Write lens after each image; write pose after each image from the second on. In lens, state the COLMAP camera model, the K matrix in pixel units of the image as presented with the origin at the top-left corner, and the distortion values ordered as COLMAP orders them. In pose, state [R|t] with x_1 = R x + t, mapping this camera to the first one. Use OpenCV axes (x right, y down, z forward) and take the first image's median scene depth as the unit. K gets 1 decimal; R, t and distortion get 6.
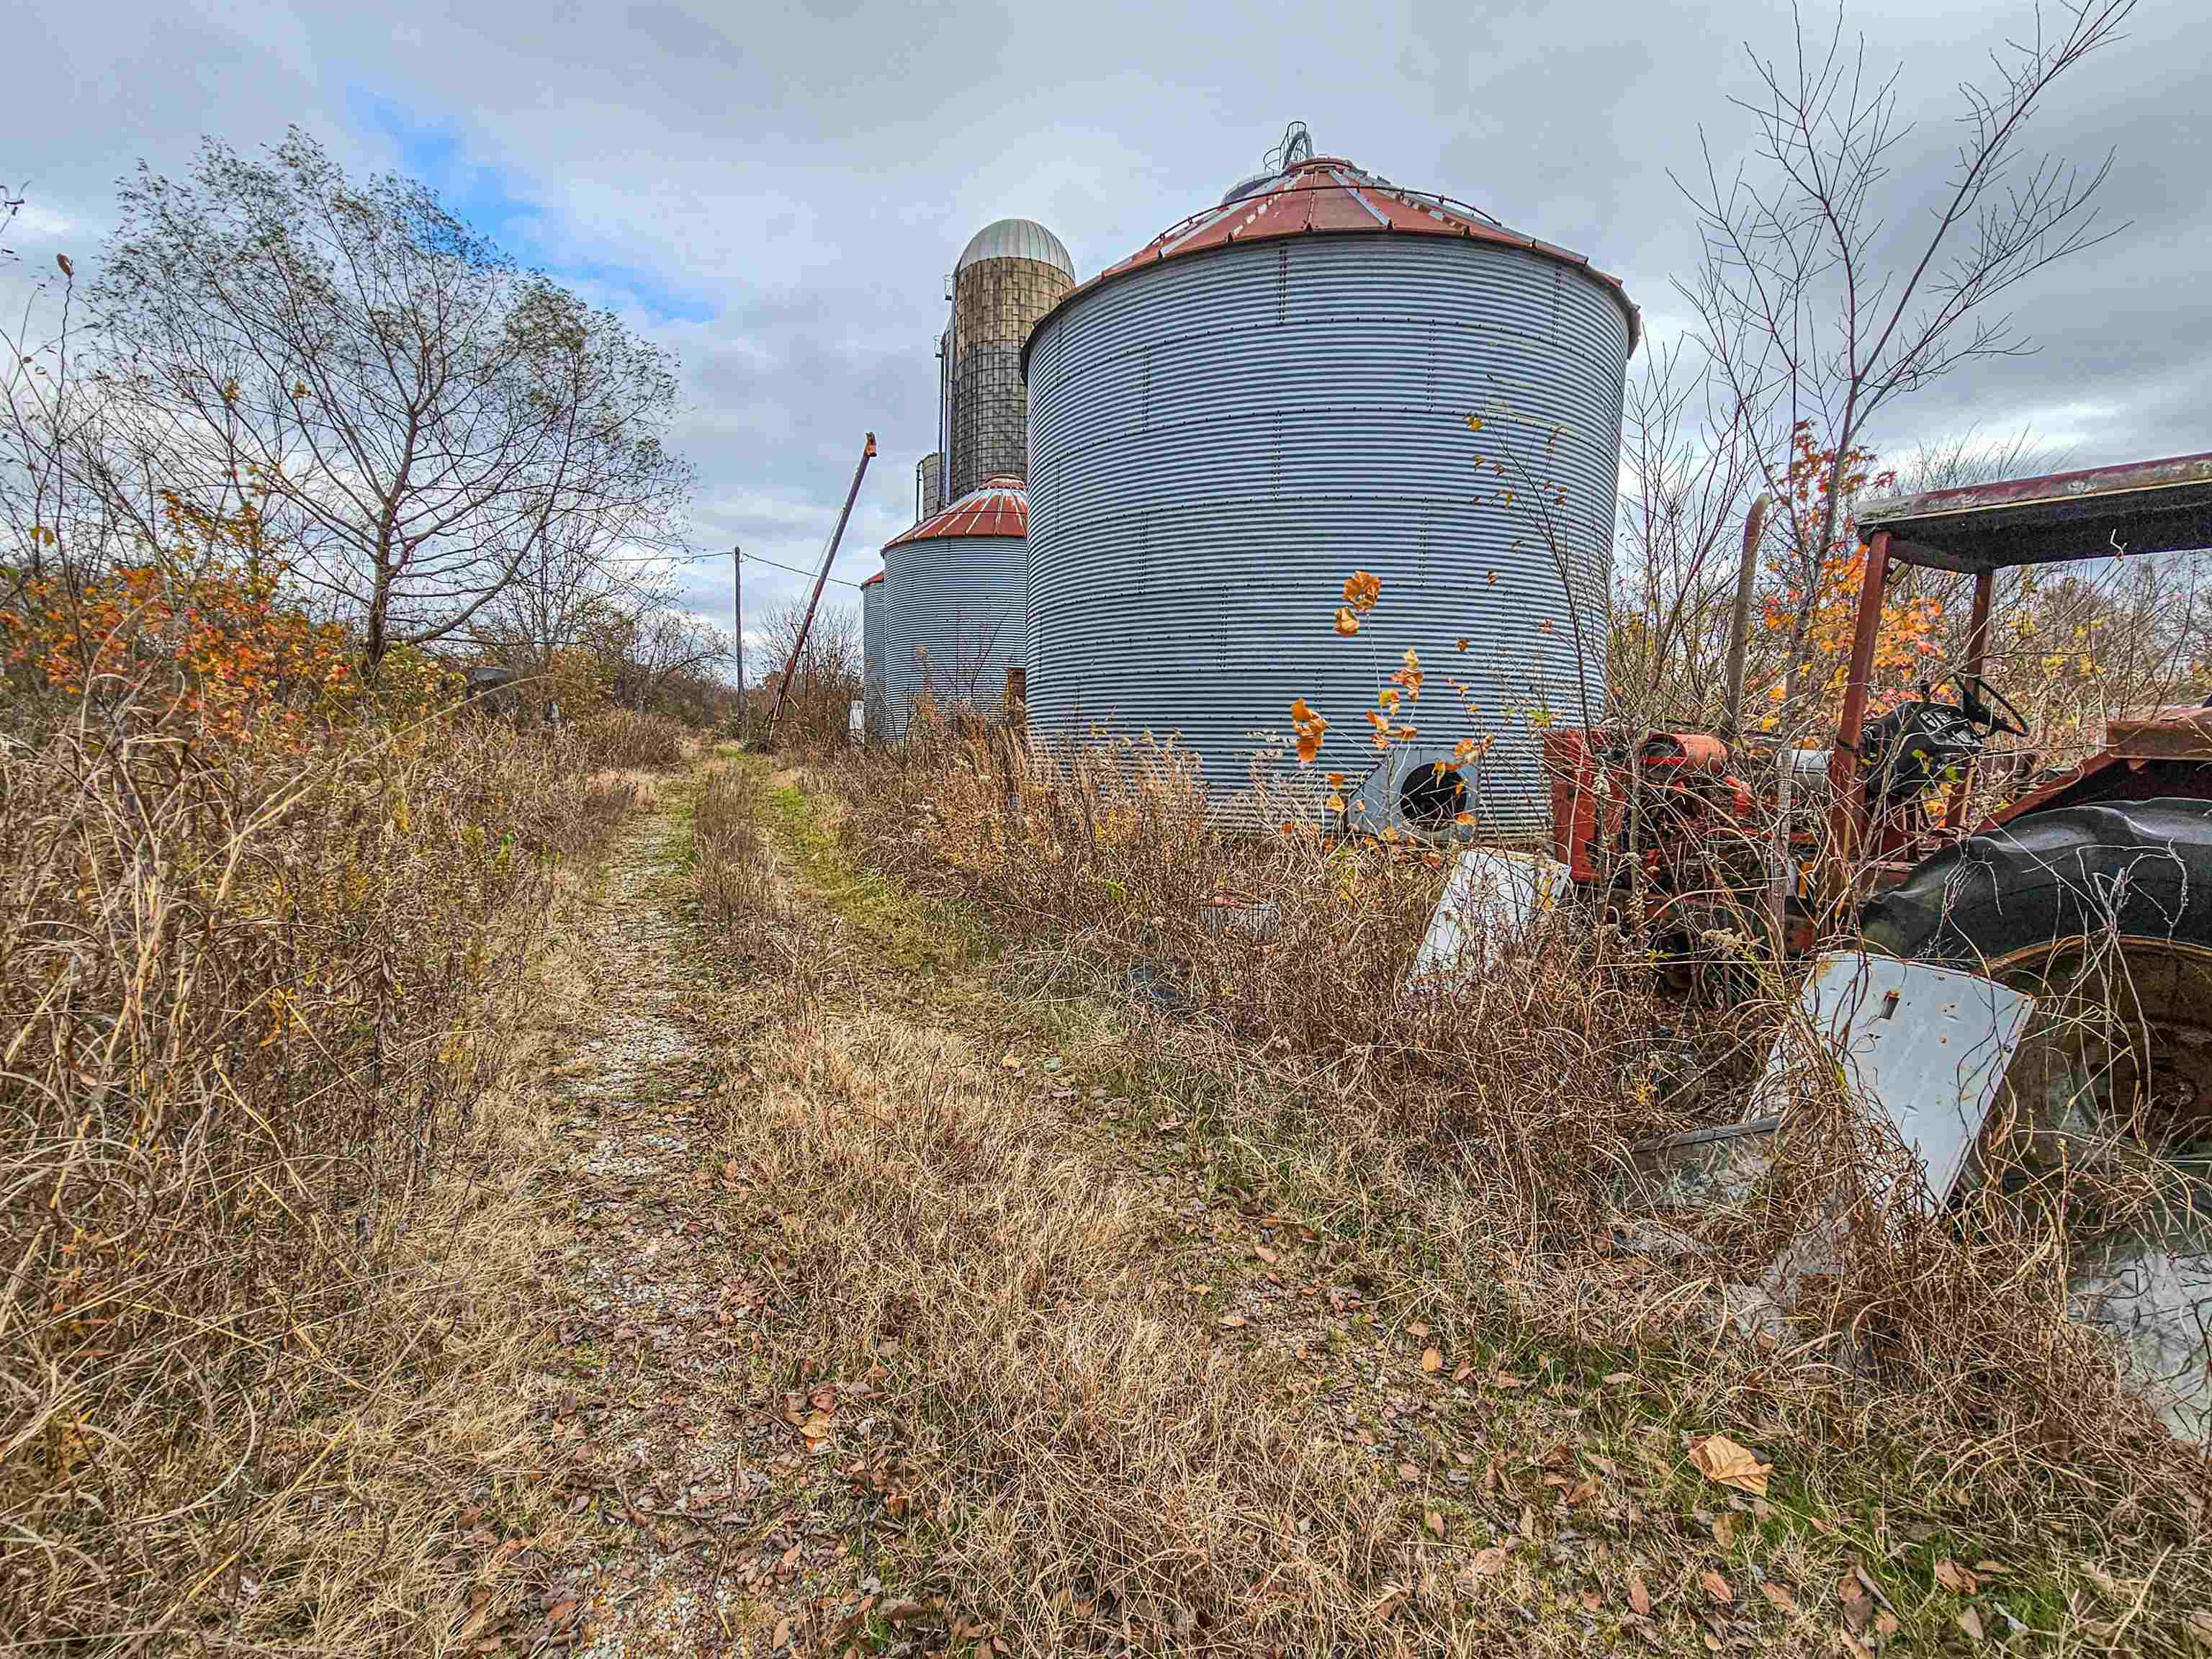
lens RADIAL K [[948.0, 0, 1106.0], [0, 948.0, 829.5], [0, 0, 1]] dist [-0.000186, 0.003944]
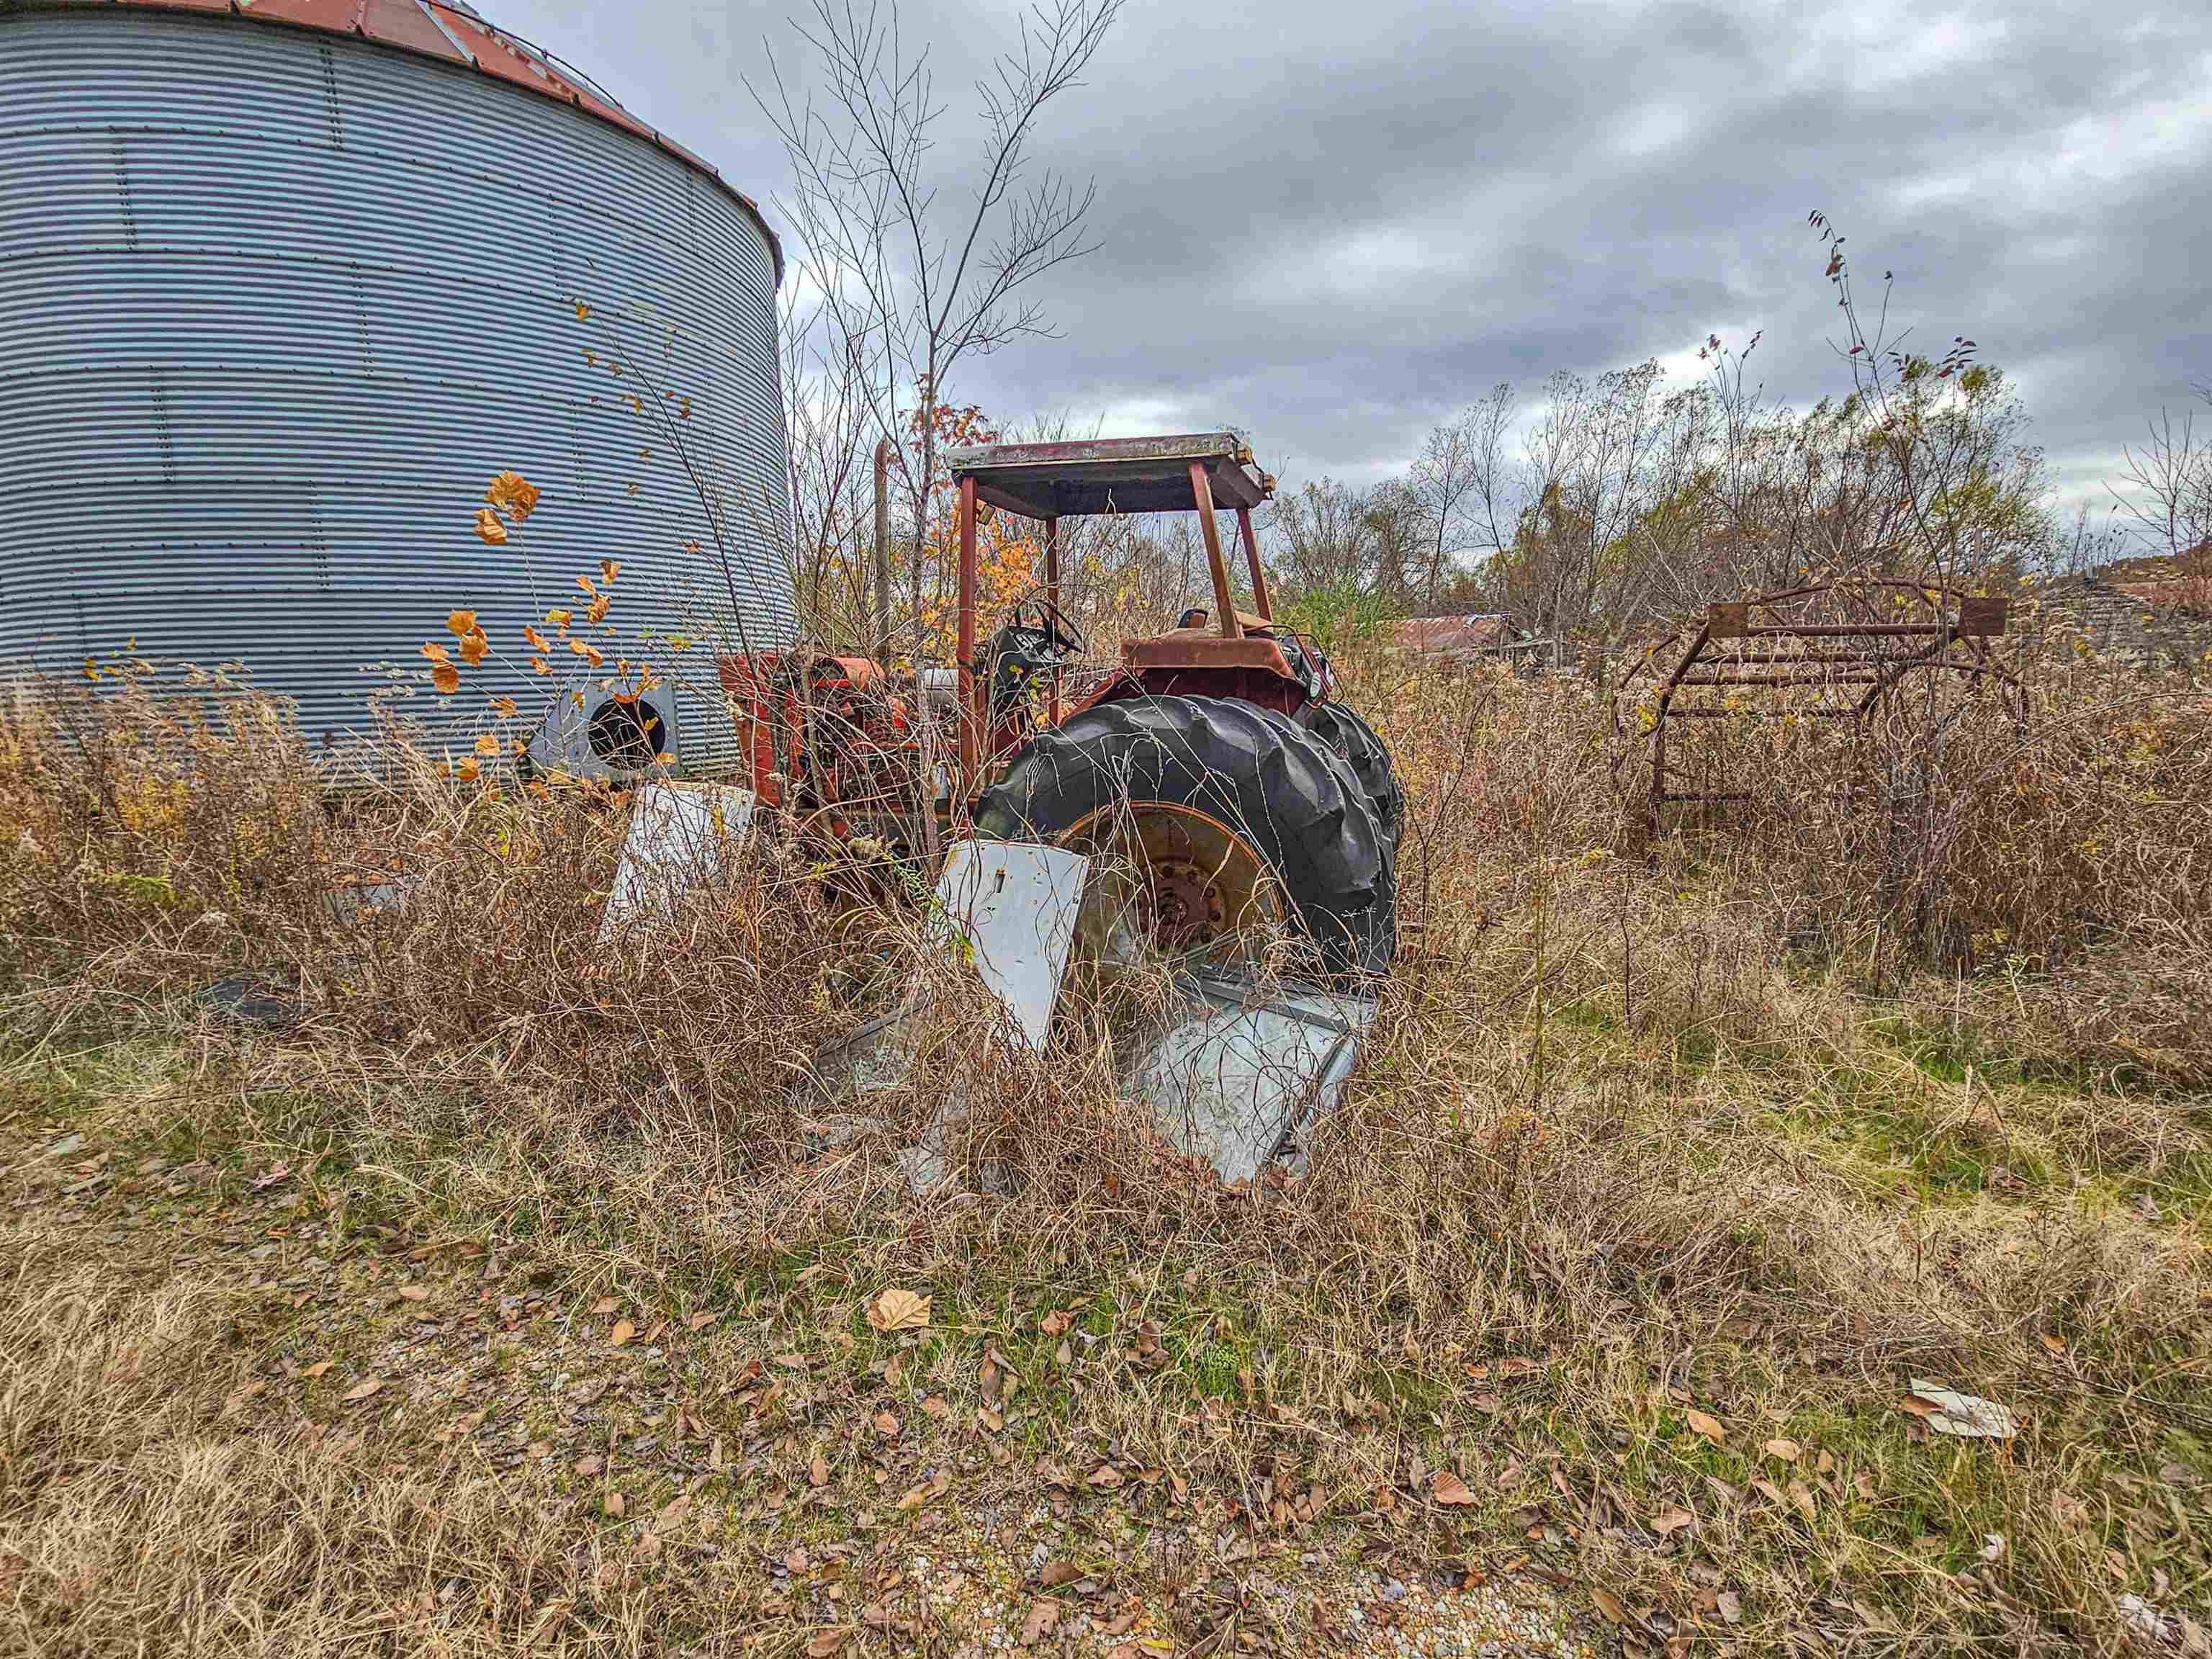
lens RADIAL K [[884.4, 0, 1106.0], [0, 884.4, 829.5], [0, 0, 1]] dist [-0.000629, 0.000047]
pose [[0.810234, -0.128575, 0.571829, 0.299196], [0.091976, 0.991446, 0.092603, 0.029458], [-0.578844, -0.022436, 0.815129, 0.021086]]
